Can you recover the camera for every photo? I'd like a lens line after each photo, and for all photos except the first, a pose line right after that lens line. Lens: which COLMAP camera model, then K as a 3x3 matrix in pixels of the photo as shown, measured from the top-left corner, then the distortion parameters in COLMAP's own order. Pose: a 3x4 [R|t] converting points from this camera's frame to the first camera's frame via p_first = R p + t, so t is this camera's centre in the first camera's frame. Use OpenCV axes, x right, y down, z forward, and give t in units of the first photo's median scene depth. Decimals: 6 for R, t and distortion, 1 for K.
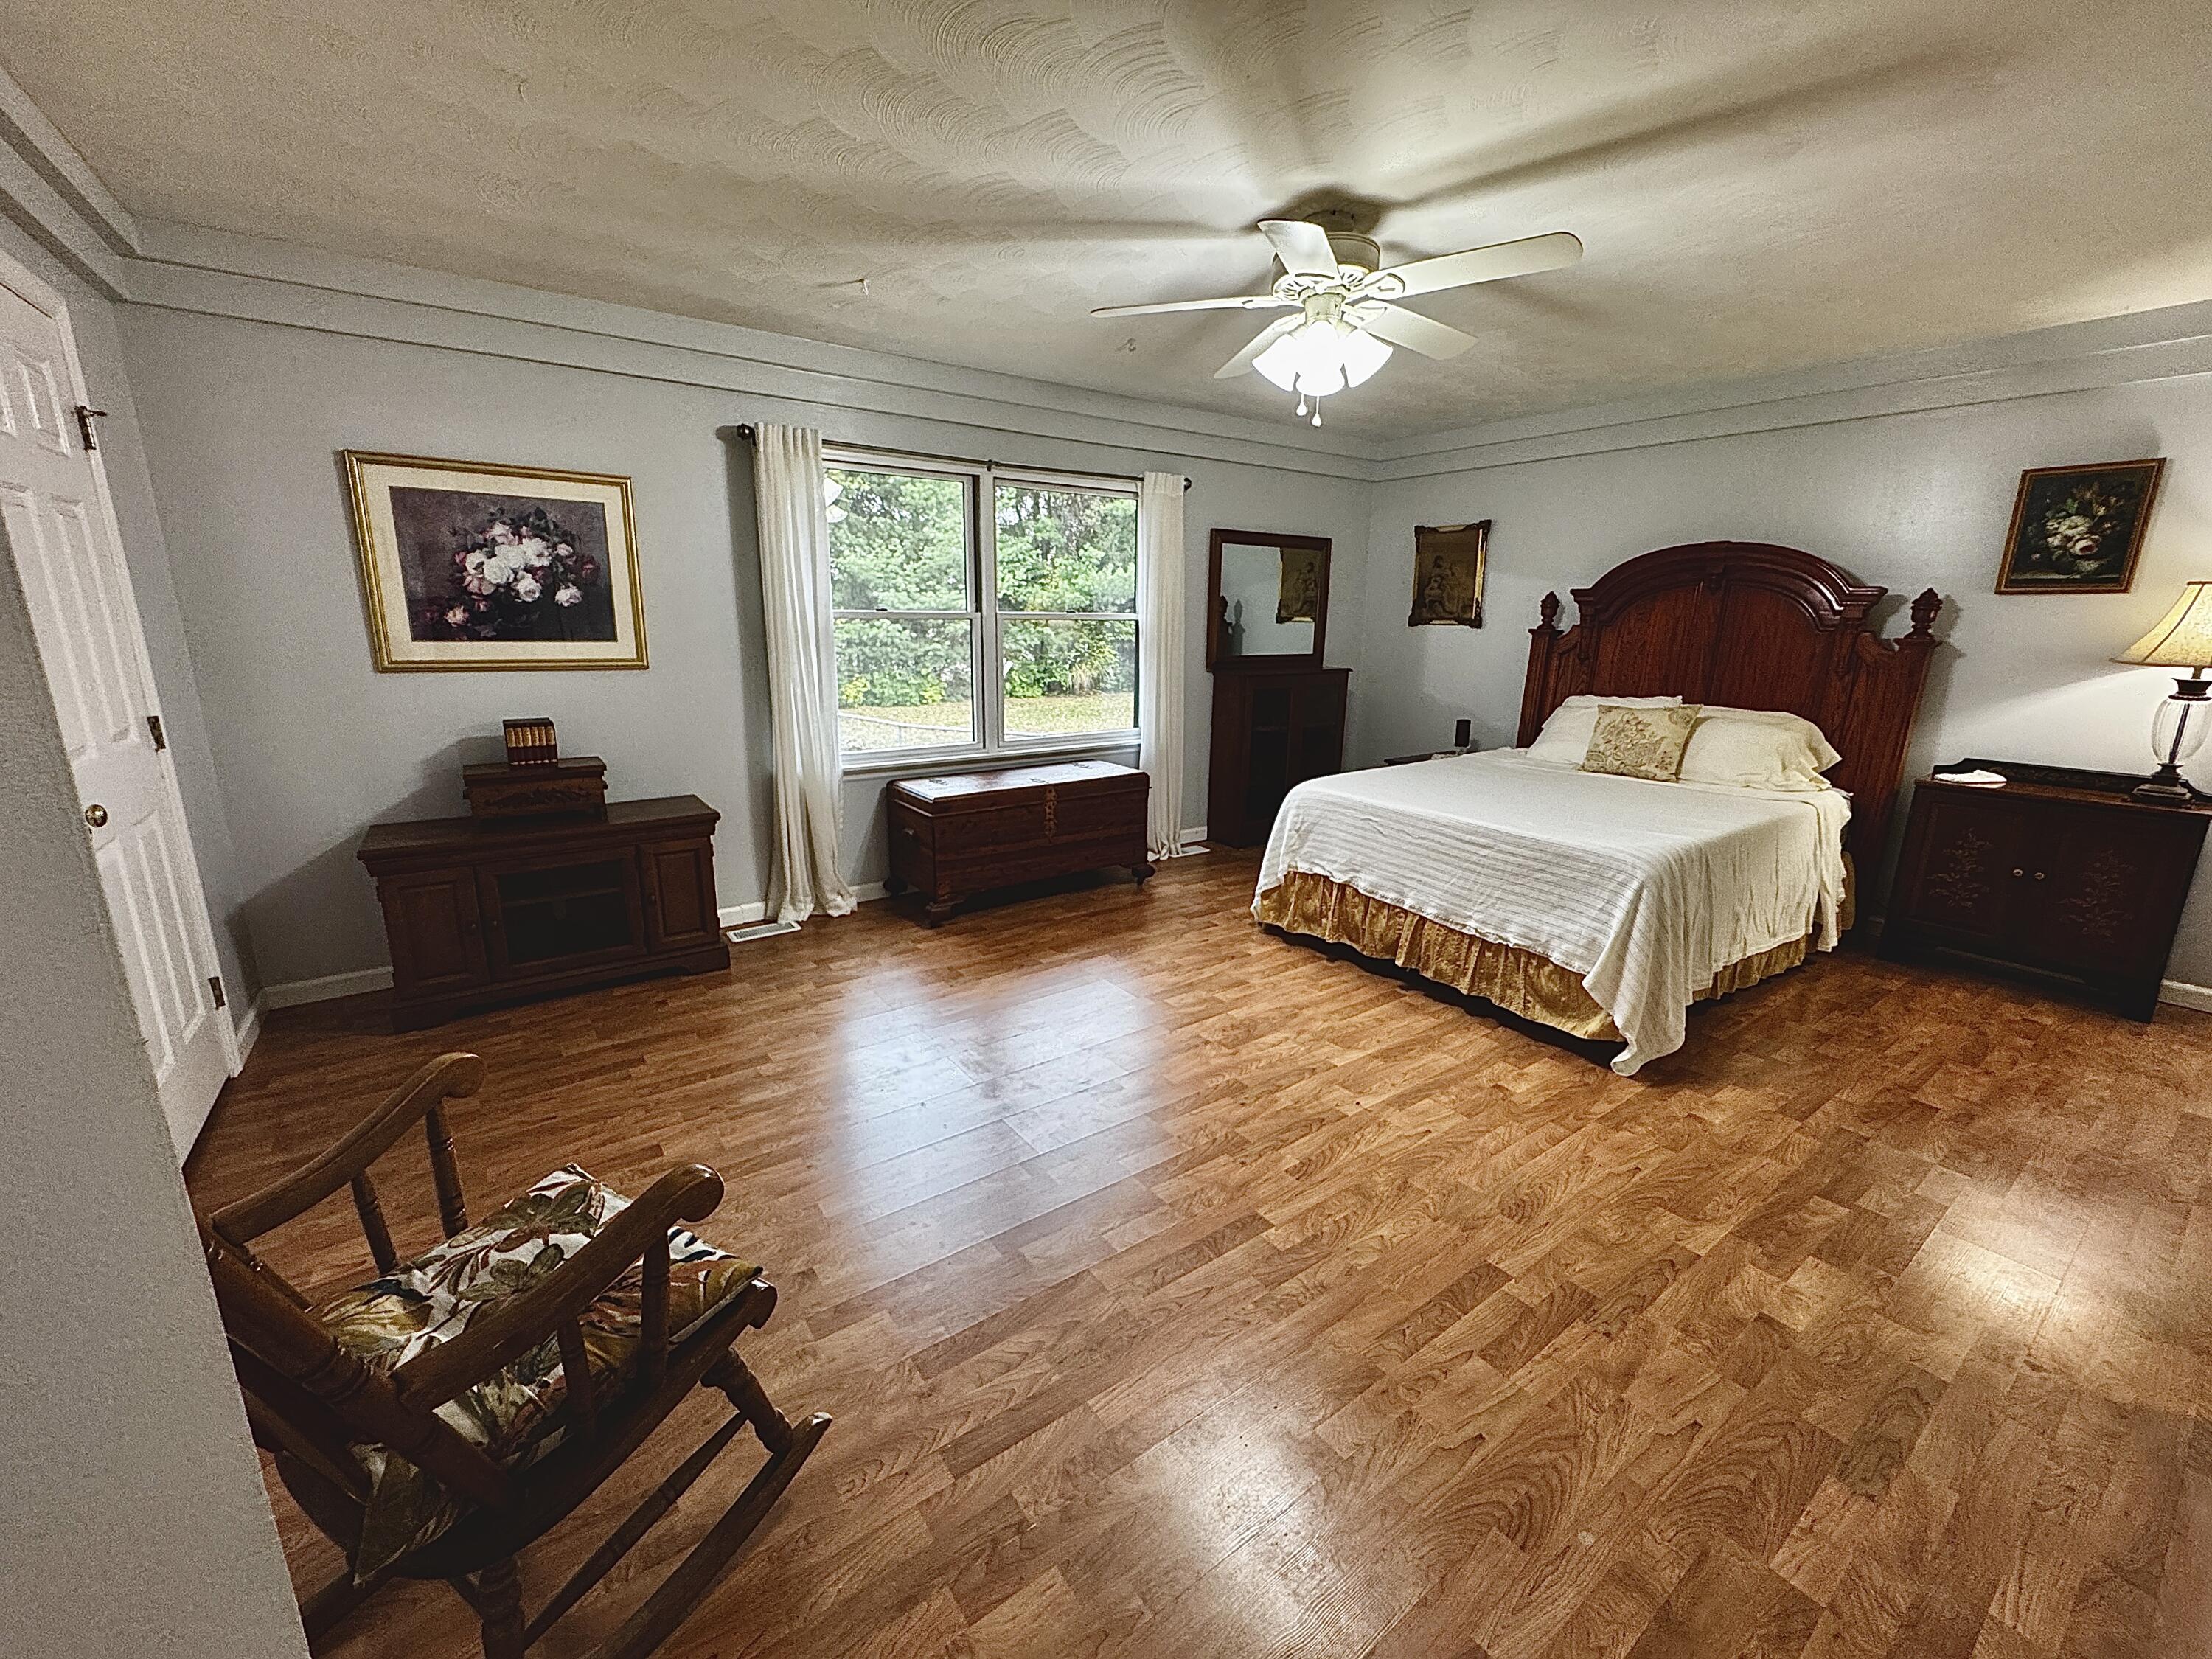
lens RADIAL K [[892.4, 0, 1106.0], [0, 892.4, 829.5], [0, 0, 1]] dist [-0.001258, -0.000209]
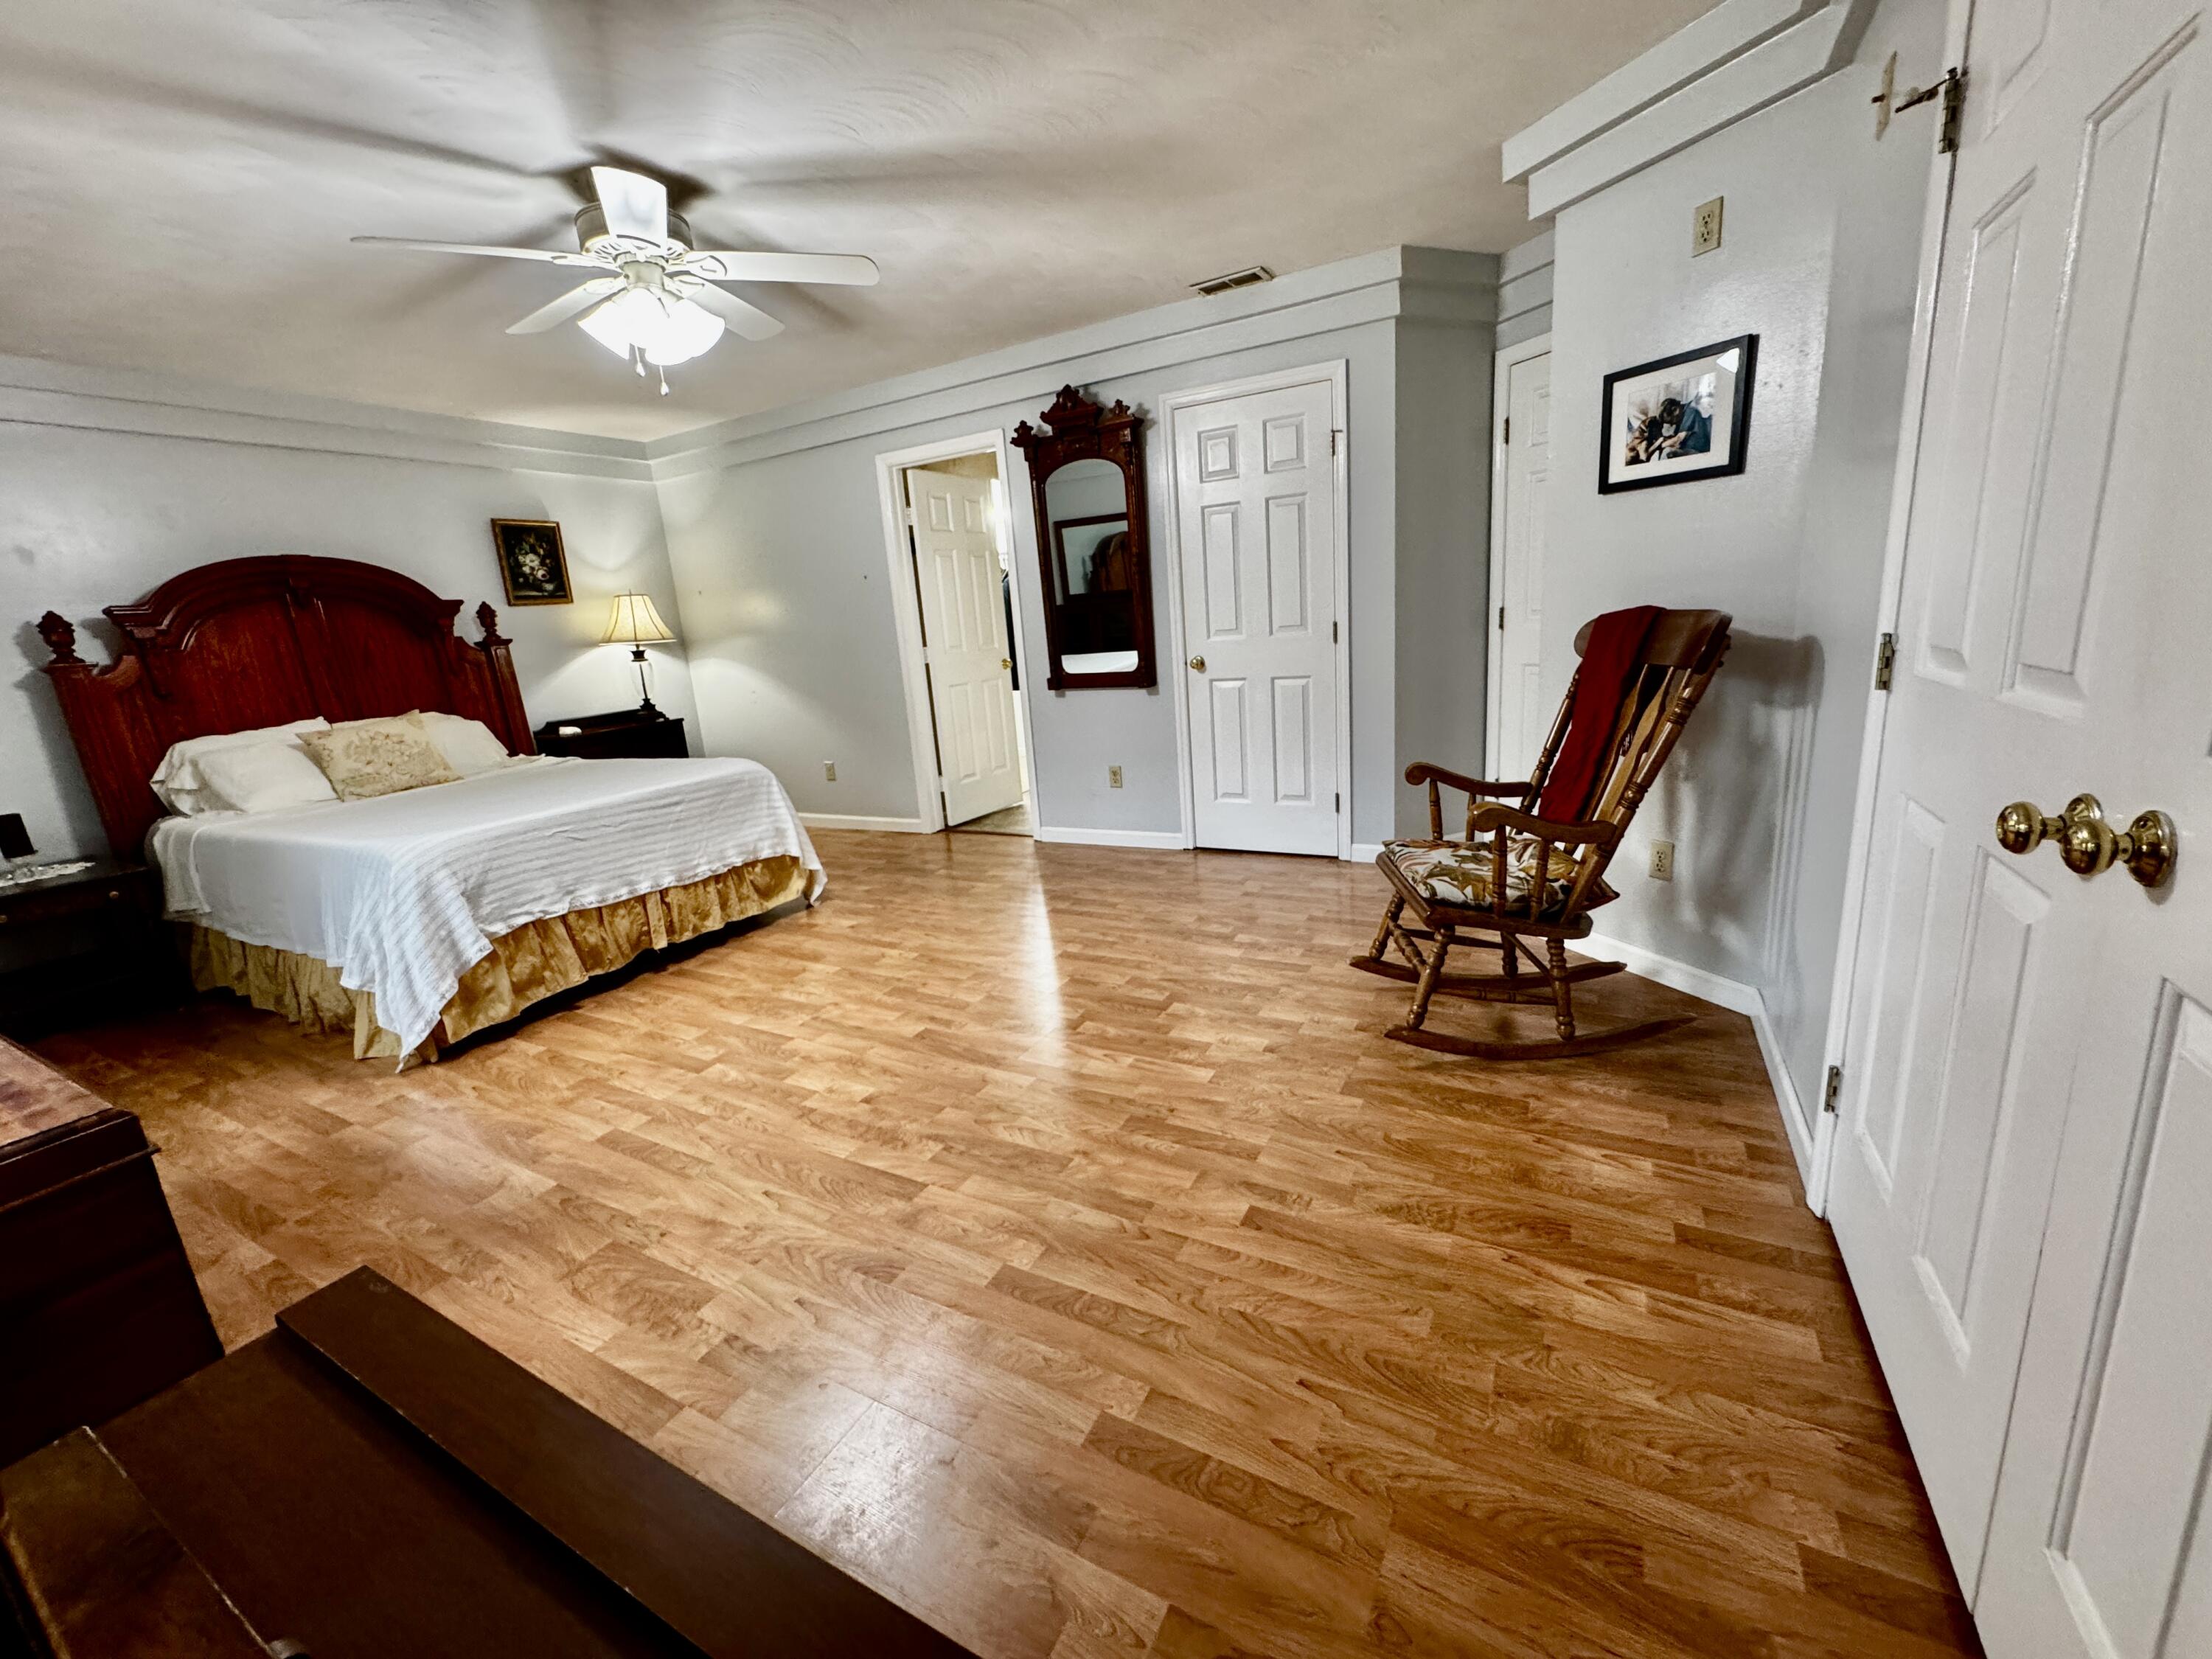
lens RADIAL K [[884.9, 0, 1101.3], [0, 884.9, 821.3], [0, 0, 1]] dist [-0.002385, -0.000622]
pose [[-0.424067, -0.186226, 0.886277, -0.760901], [0.285301, 0.901328, 0.325900, -0.164103], [-0.859517, 0.391059, -0.329094, 0.881545]]
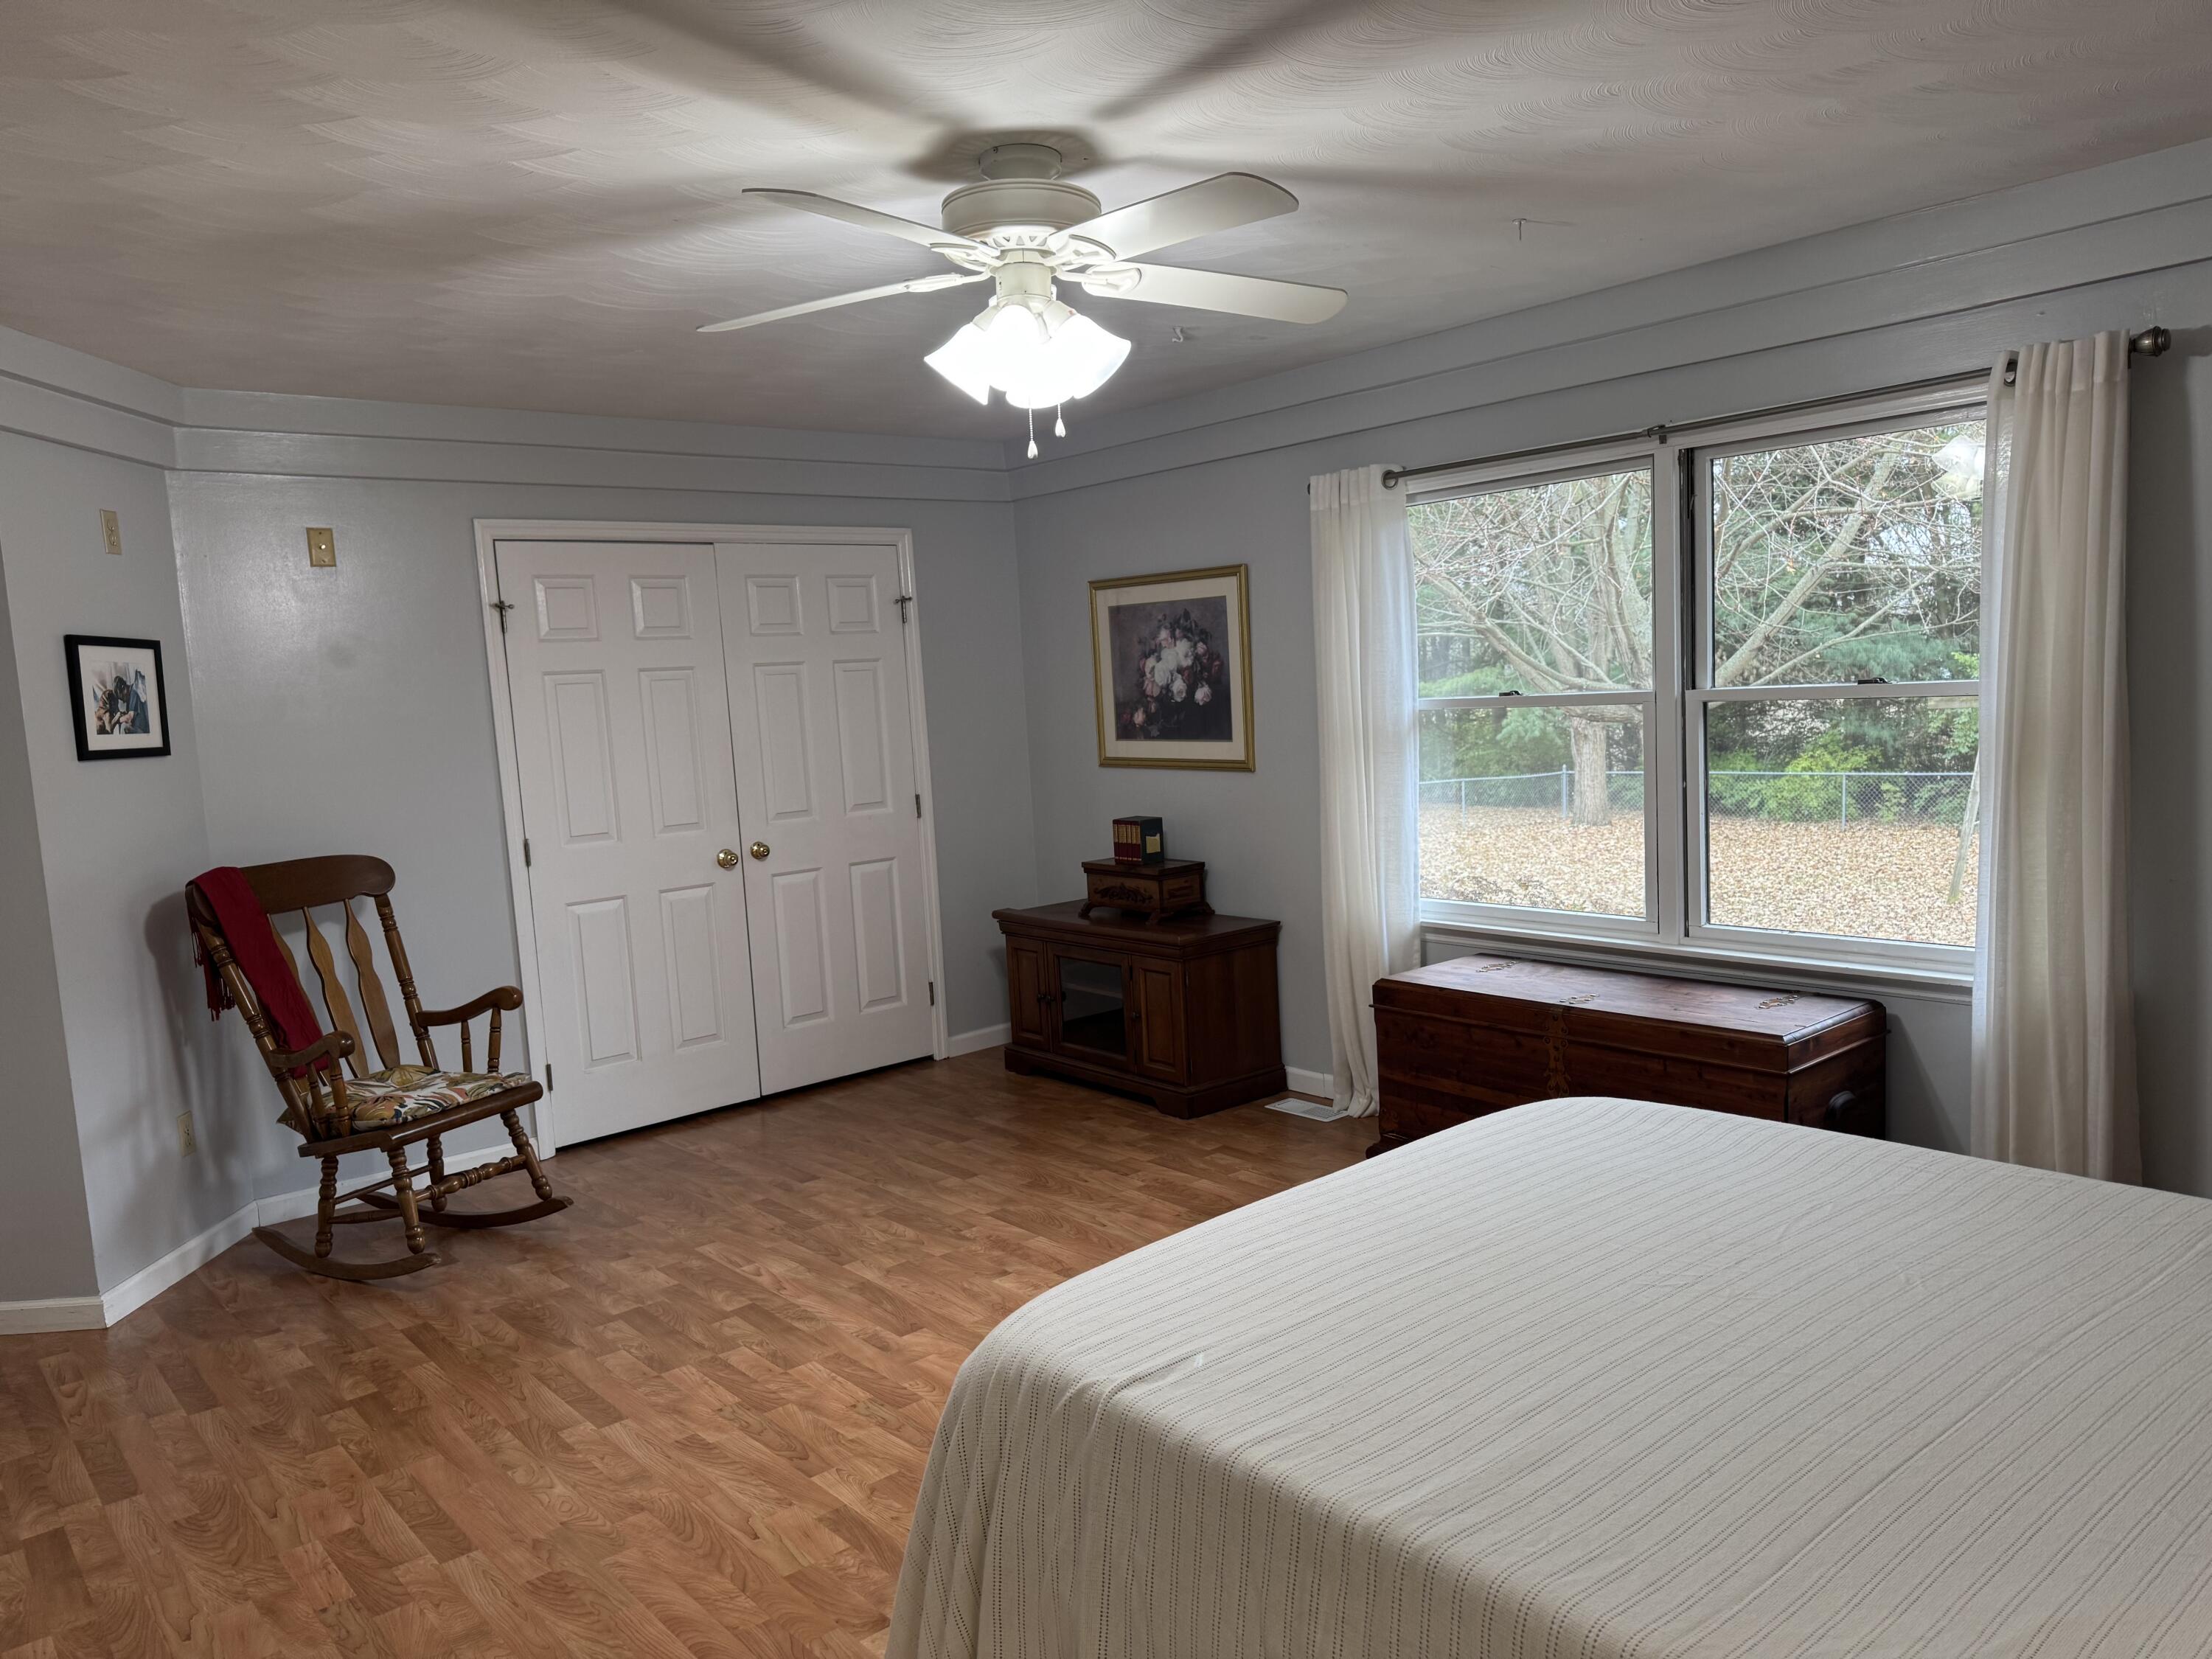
lens RADIAL K [[1565.3, 0, 1110.5], [0, 1565.3, 839.5], [0, 0, 1]] dist [0.111427, -0.219204]
pose [[0.074583, 0.084589, -0.993621, 1.126514], [-0.182350, 0.980753, 0.069806, -0.215724], [0.980401, 0.175981, 0.088572, 0.808761]]
